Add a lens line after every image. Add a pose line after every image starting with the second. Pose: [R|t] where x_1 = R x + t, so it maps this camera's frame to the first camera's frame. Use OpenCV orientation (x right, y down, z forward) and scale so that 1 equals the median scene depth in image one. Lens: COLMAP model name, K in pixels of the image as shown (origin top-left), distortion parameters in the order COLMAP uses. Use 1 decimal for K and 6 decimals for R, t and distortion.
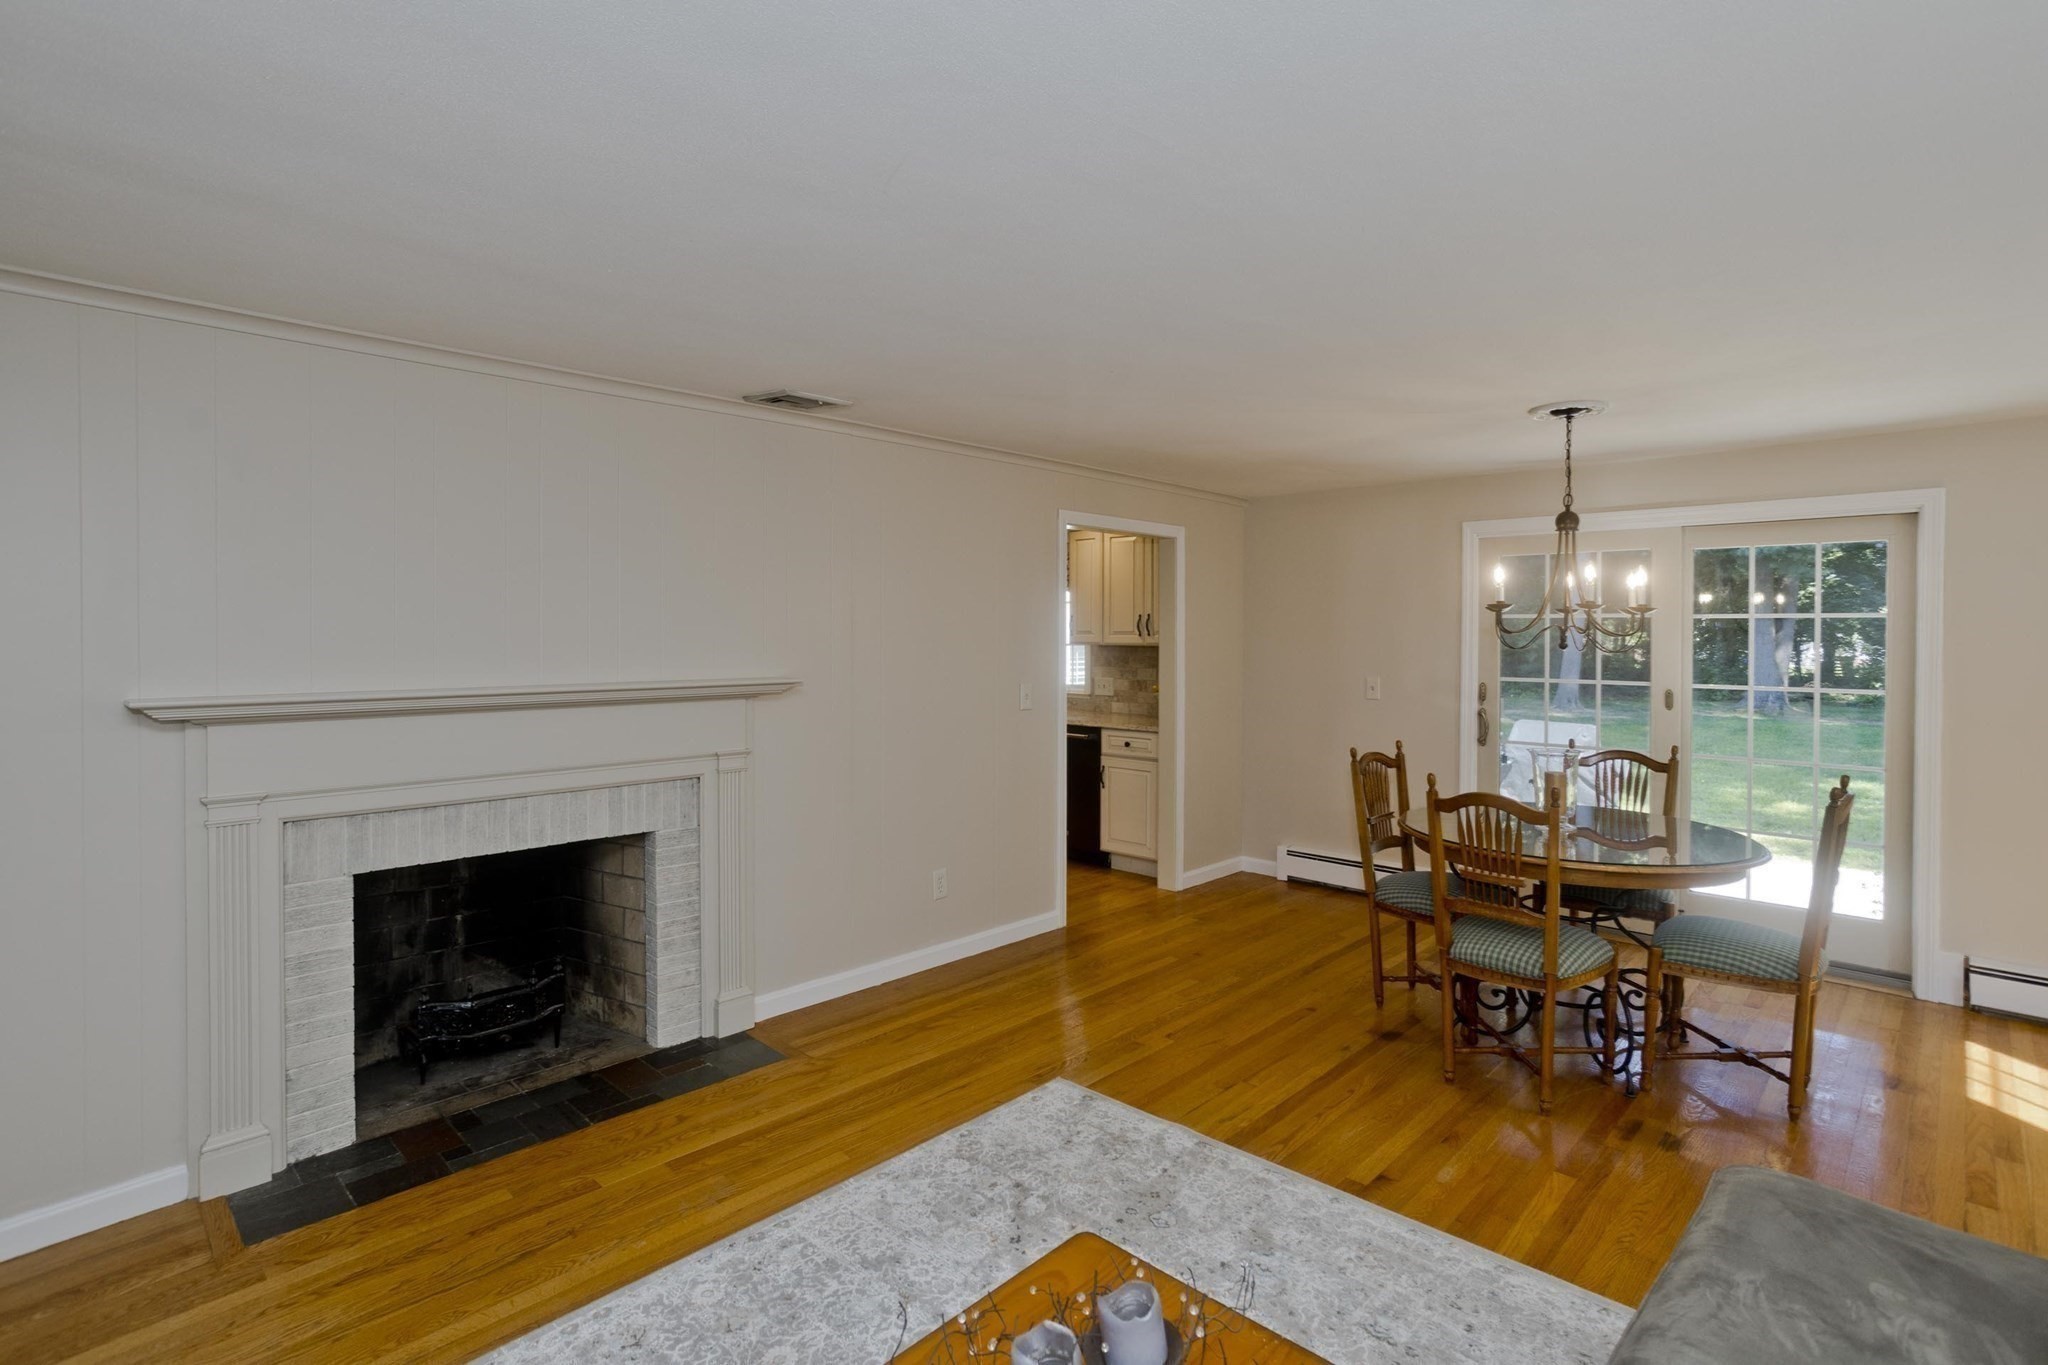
lens RADIAL K [[979.1, 0, 1027.3], [0, 979.1, 641.6], [0, 0, 1]] dist [-0.027299, 0.023238]
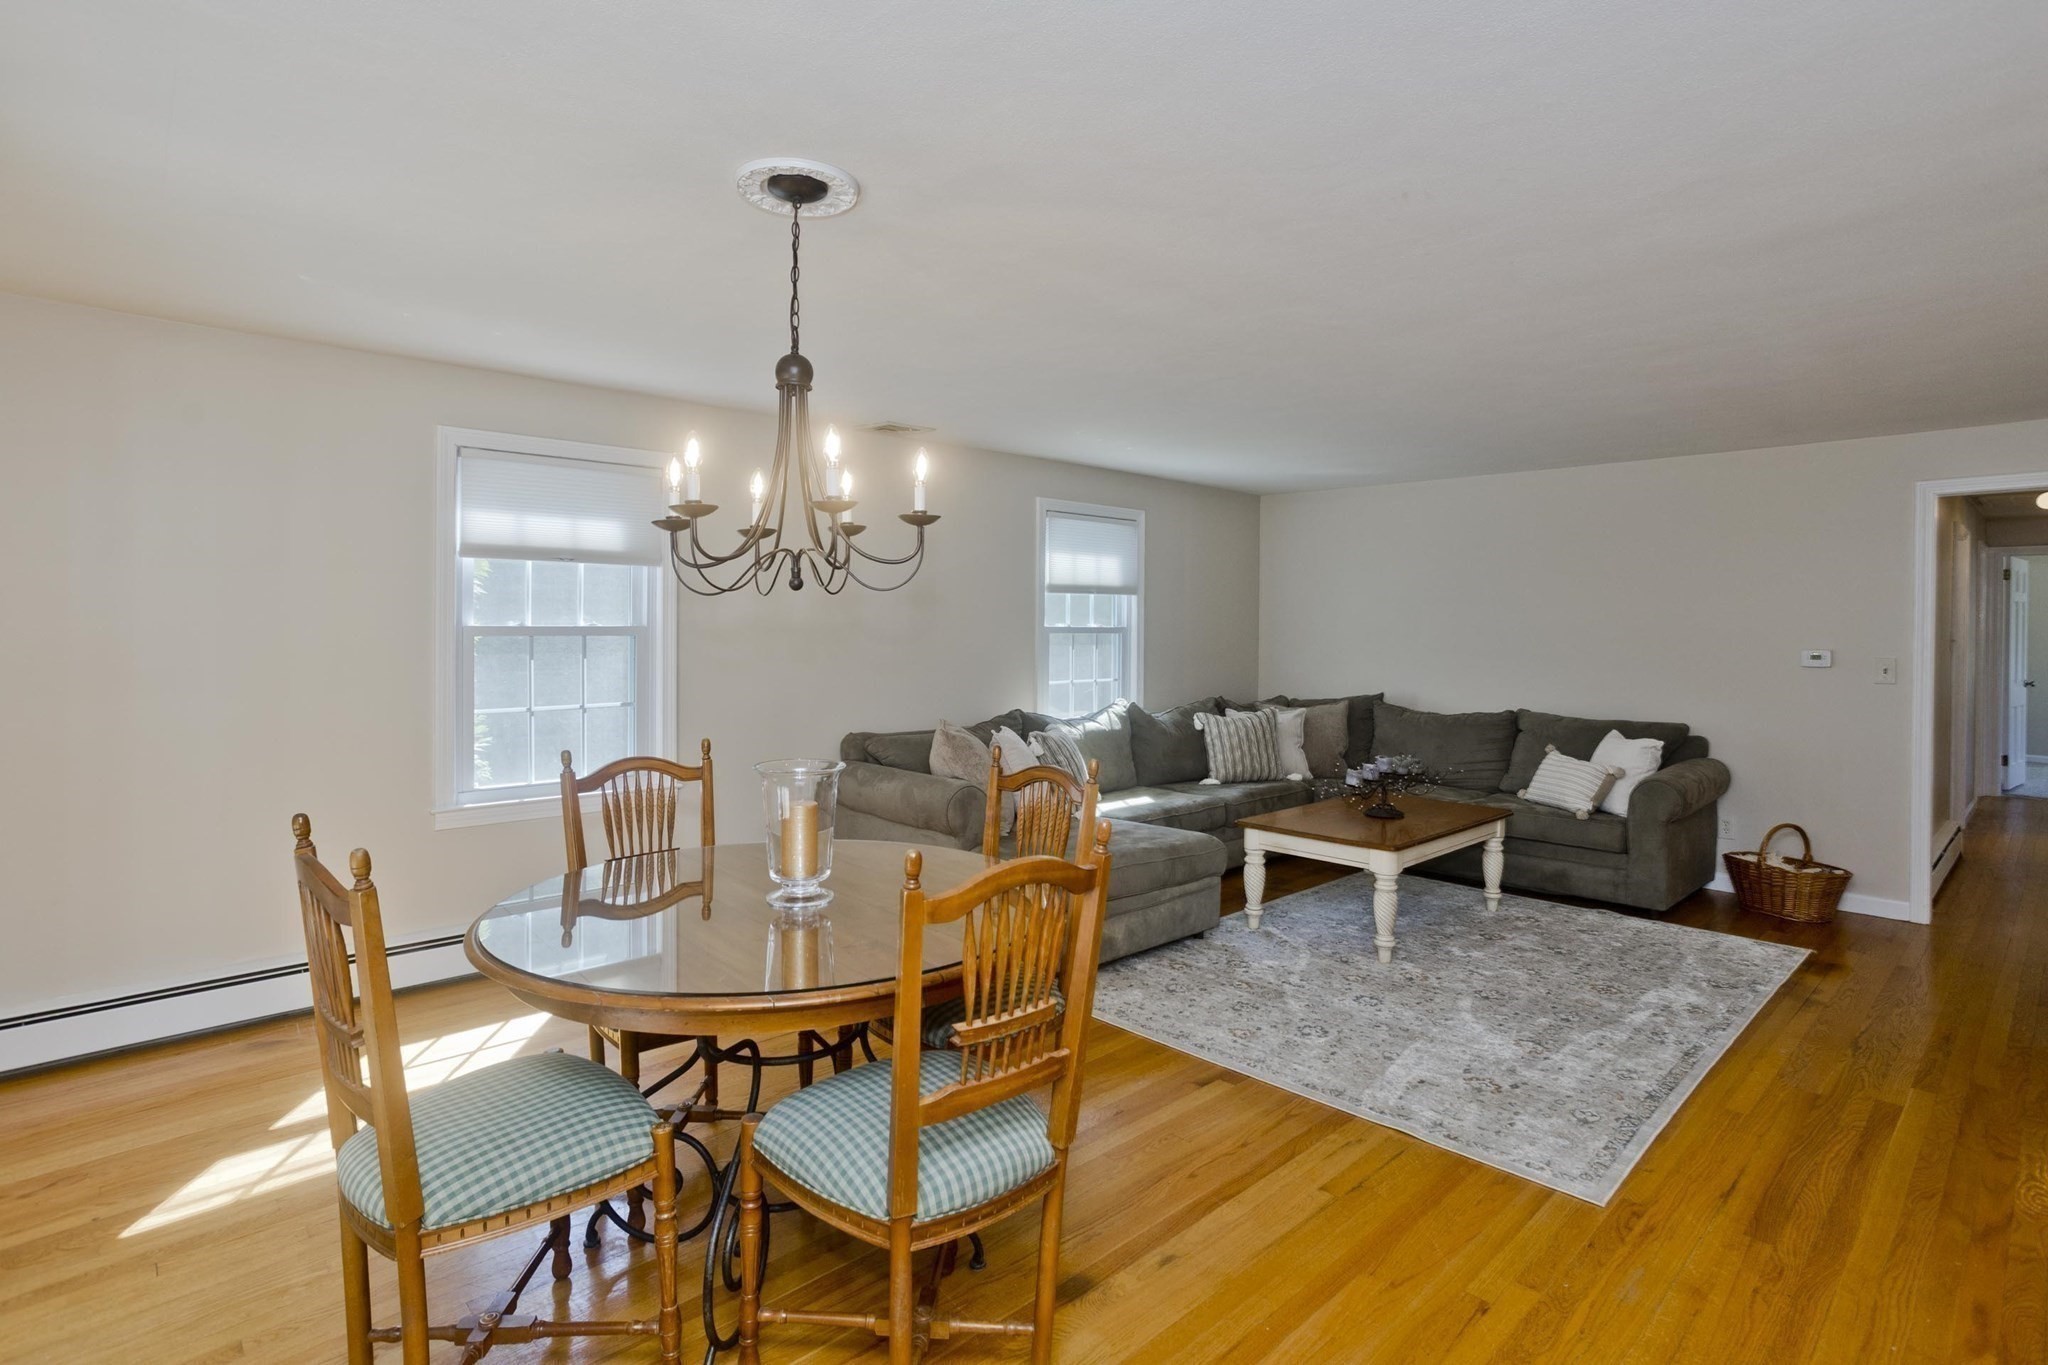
lens RADIAL K [[1006.1, 0, 1026.3], [0, 1006.1, 662.0], [0, 0, 1]] dist [-0.044920, 0.027313]
pose [[-0.997923, -0.011980, 0.063297, 0.393982], [-0.009948, 0.999428, 0.032334, 0.031738], [-0.063648, 0.031637, -0.997471, 1.663235]]
